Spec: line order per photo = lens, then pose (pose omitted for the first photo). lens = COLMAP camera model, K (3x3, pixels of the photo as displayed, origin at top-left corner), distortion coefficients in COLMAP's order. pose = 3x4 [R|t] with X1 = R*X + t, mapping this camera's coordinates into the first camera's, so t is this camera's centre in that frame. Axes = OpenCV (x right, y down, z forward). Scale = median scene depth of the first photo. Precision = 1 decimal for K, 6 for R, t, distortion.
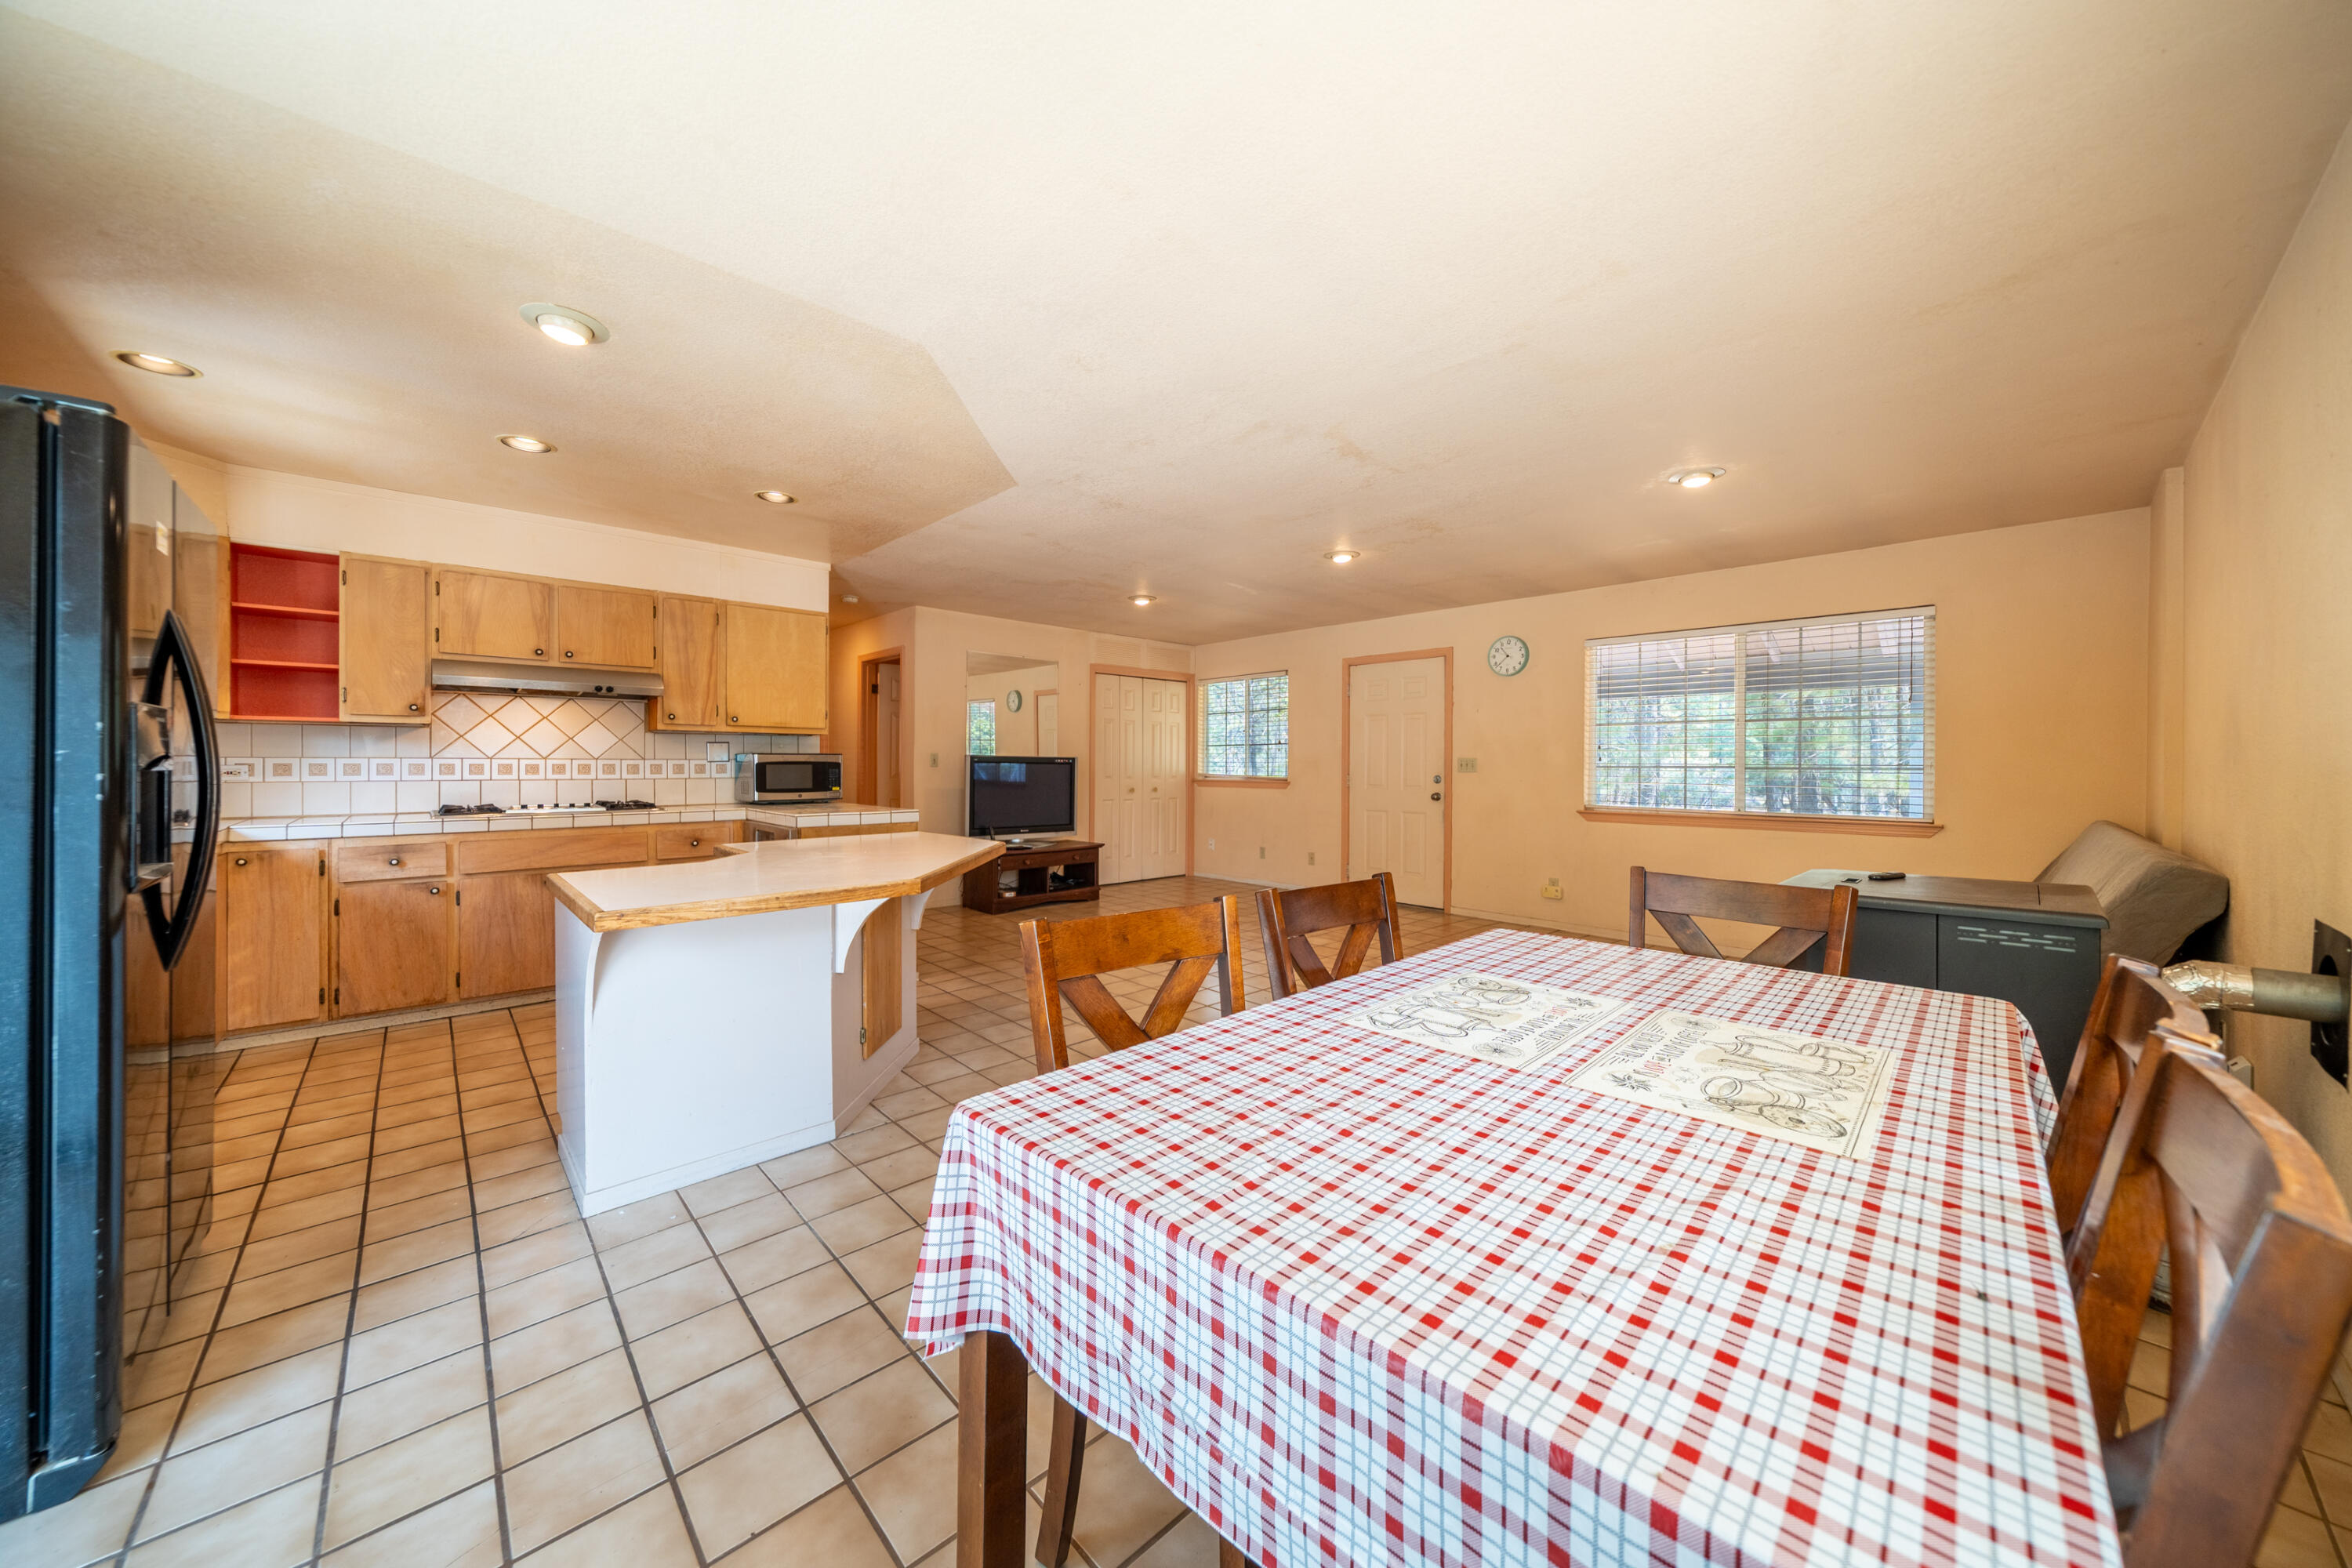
lens RADIAL K [[808.4, 0, 1183.8], [0, 808.4, 766.6], [0, 0, 1]] dist [-0.005277, -0.000397]
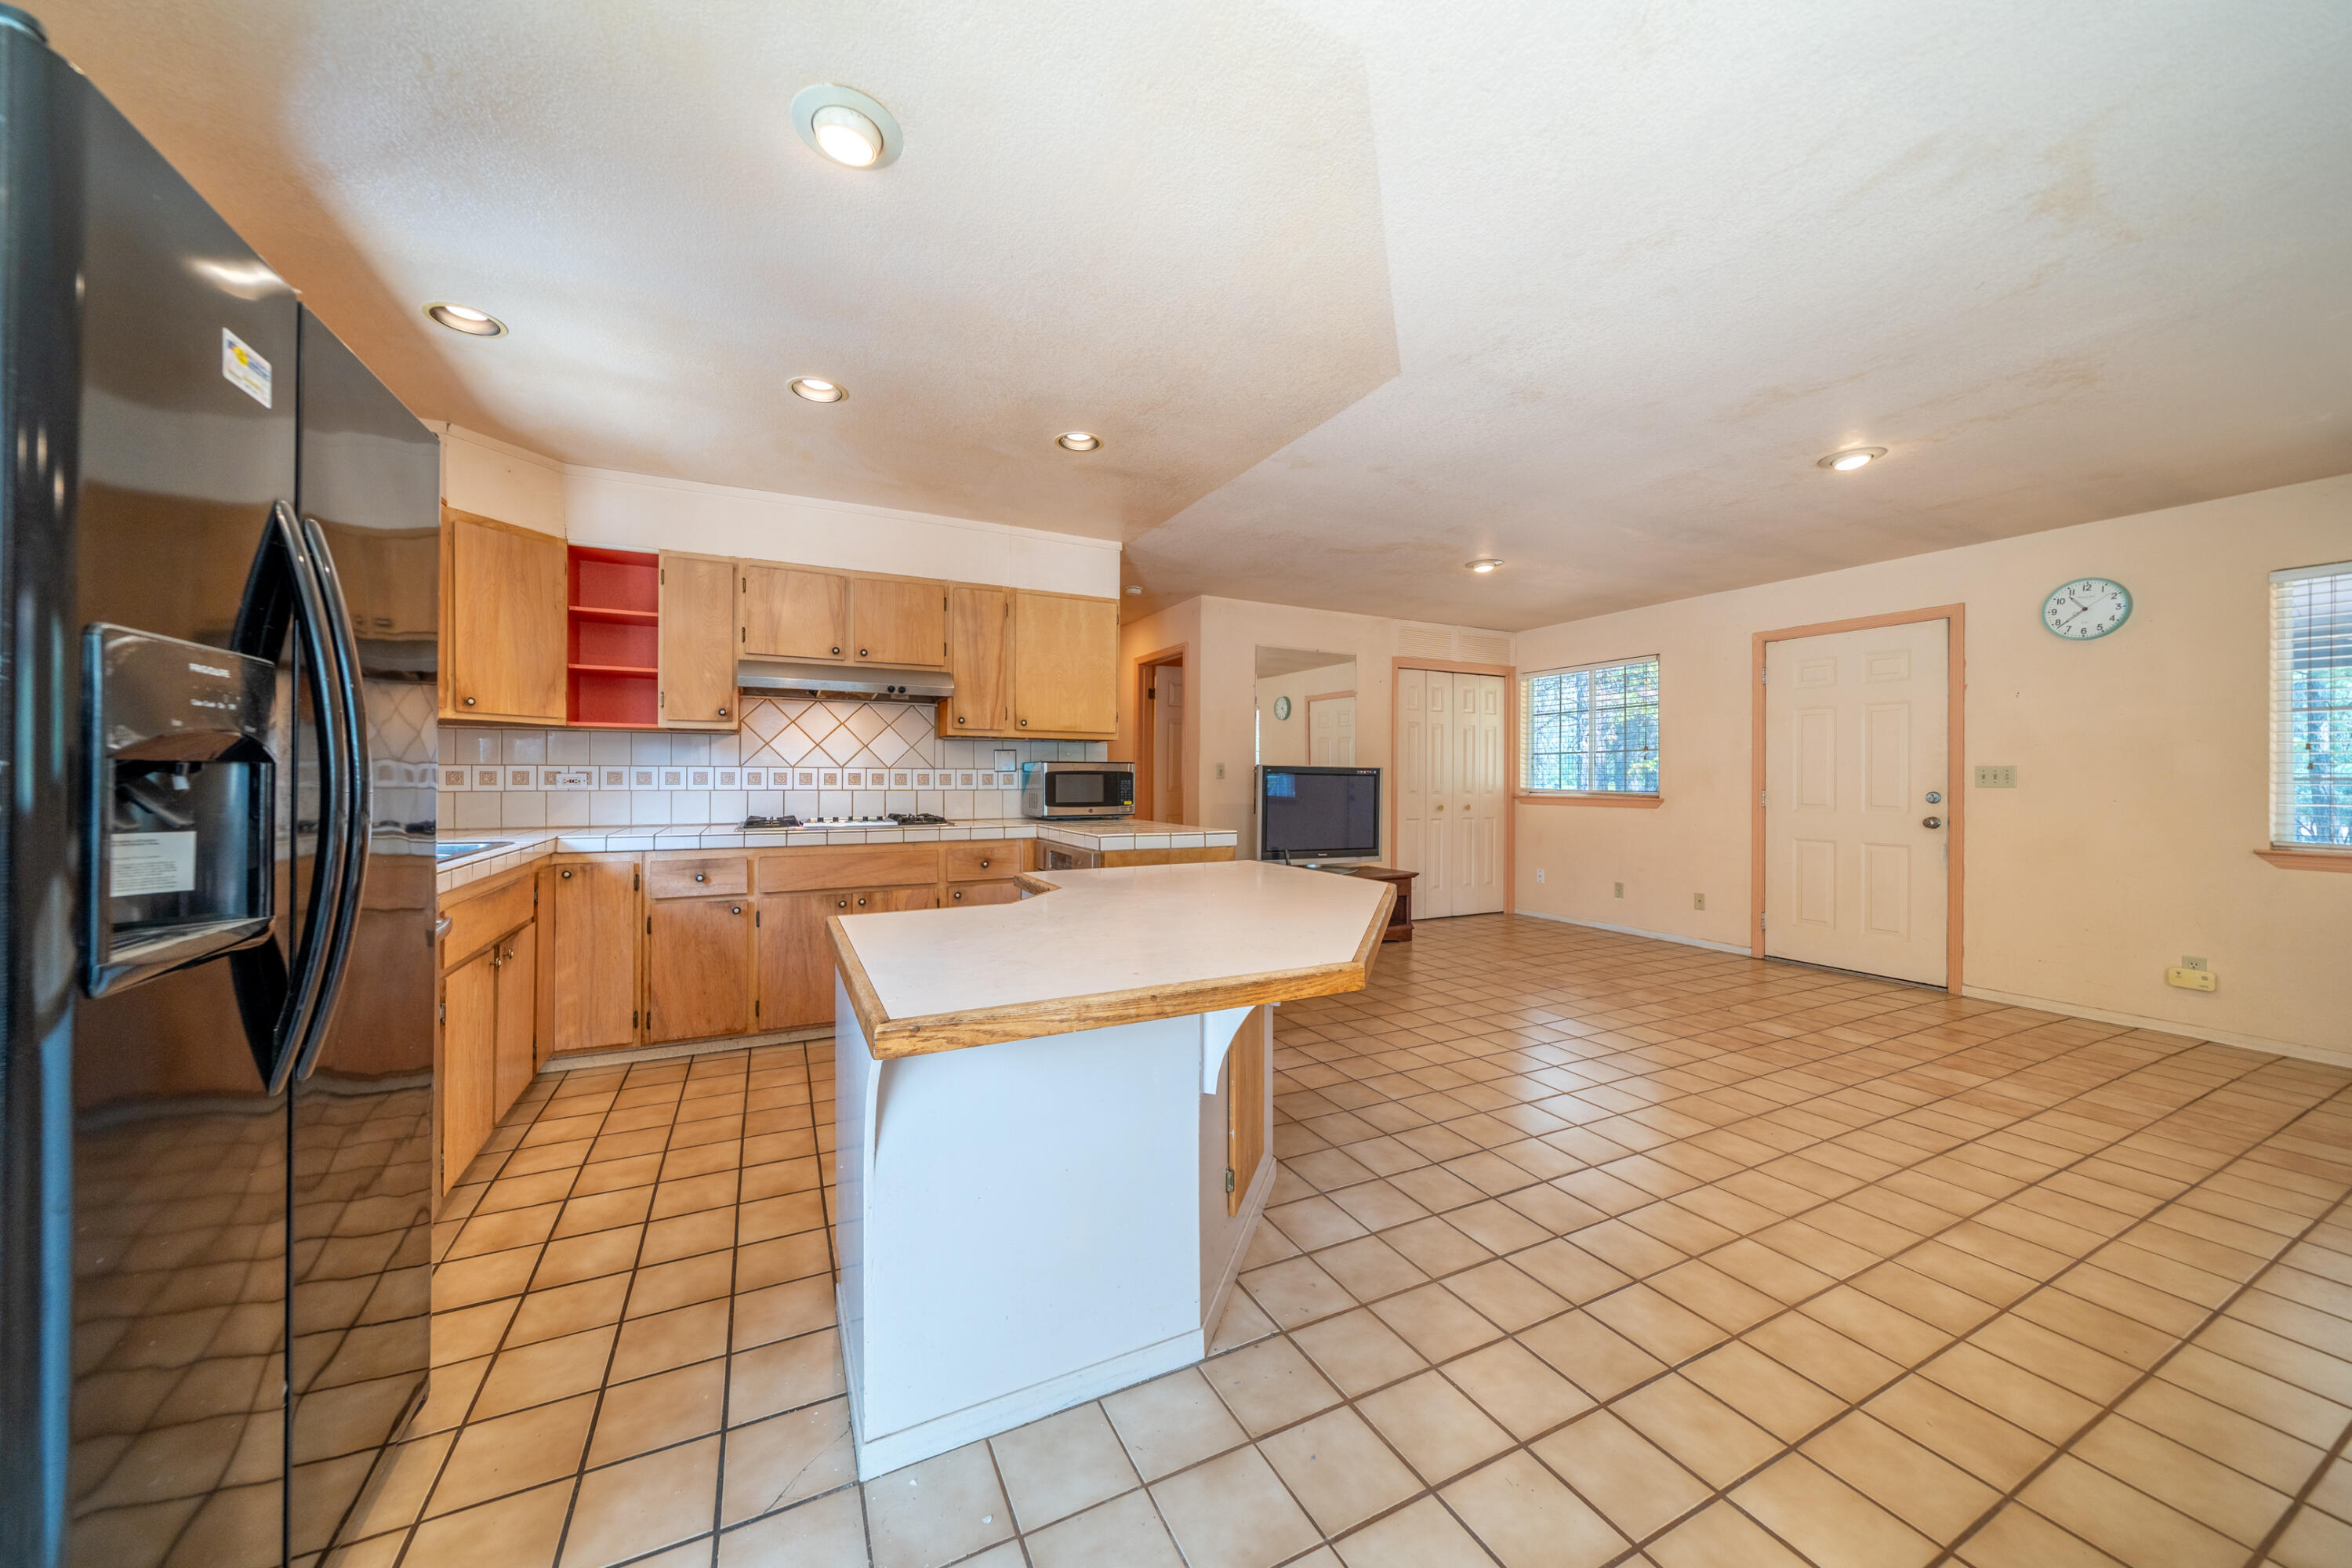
lens RADIAL K [[808.4, 0, 1161.0], [0, 808.4, 776.3], [0, 0, 1]] dist [-0.005277, -0.000397]
pose [[0.952781, 0.000234, -0.303658, -0.164008], [-0.002321, 0.999976, -0.006511, 0.005688], [0.303649, 0.006908, 0.952759, 0.231257]]
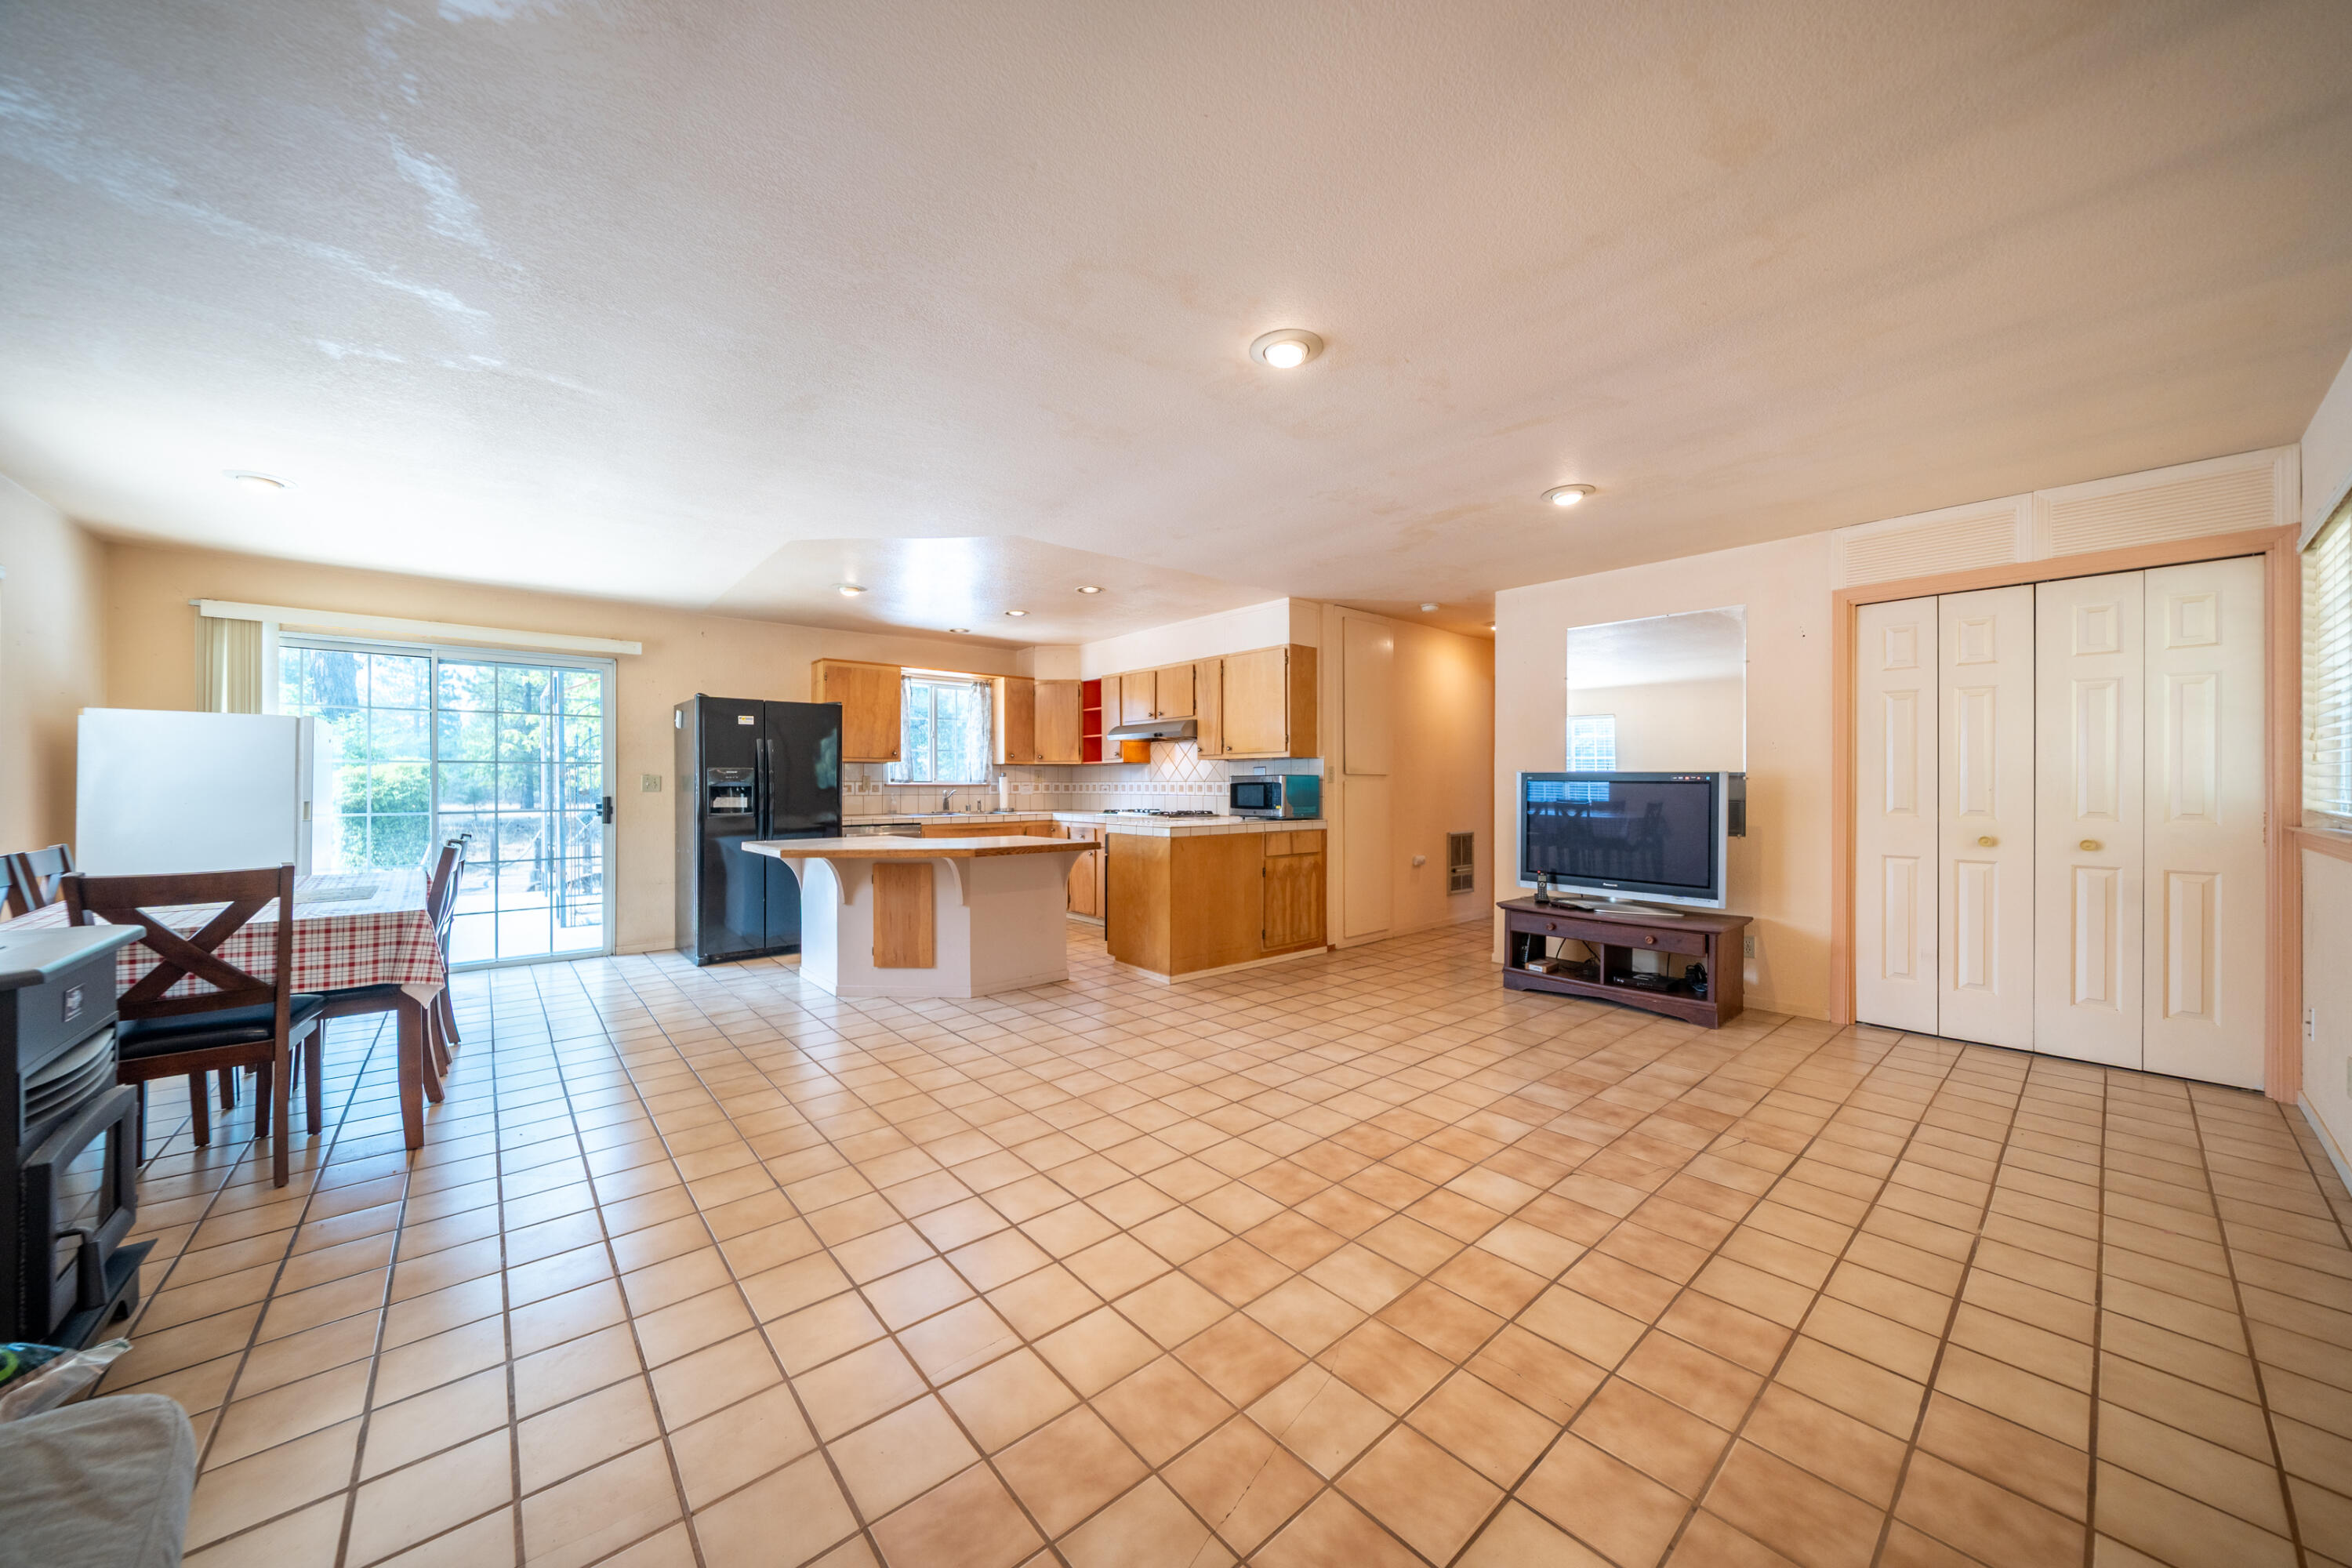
lens RADIAL K [[808.4, 0, 1169.0], [0, 808.4, 779.3], [0, 0, 1]] dist [-0.005277, -0.000397]
pose [[-0.051328, -0.010066, -0.998631, 0.778346], [-0.003758, 0.999944, -0.009886, 0.001550], [0.998675, 0.003246, -0.051363, 1.089893]]
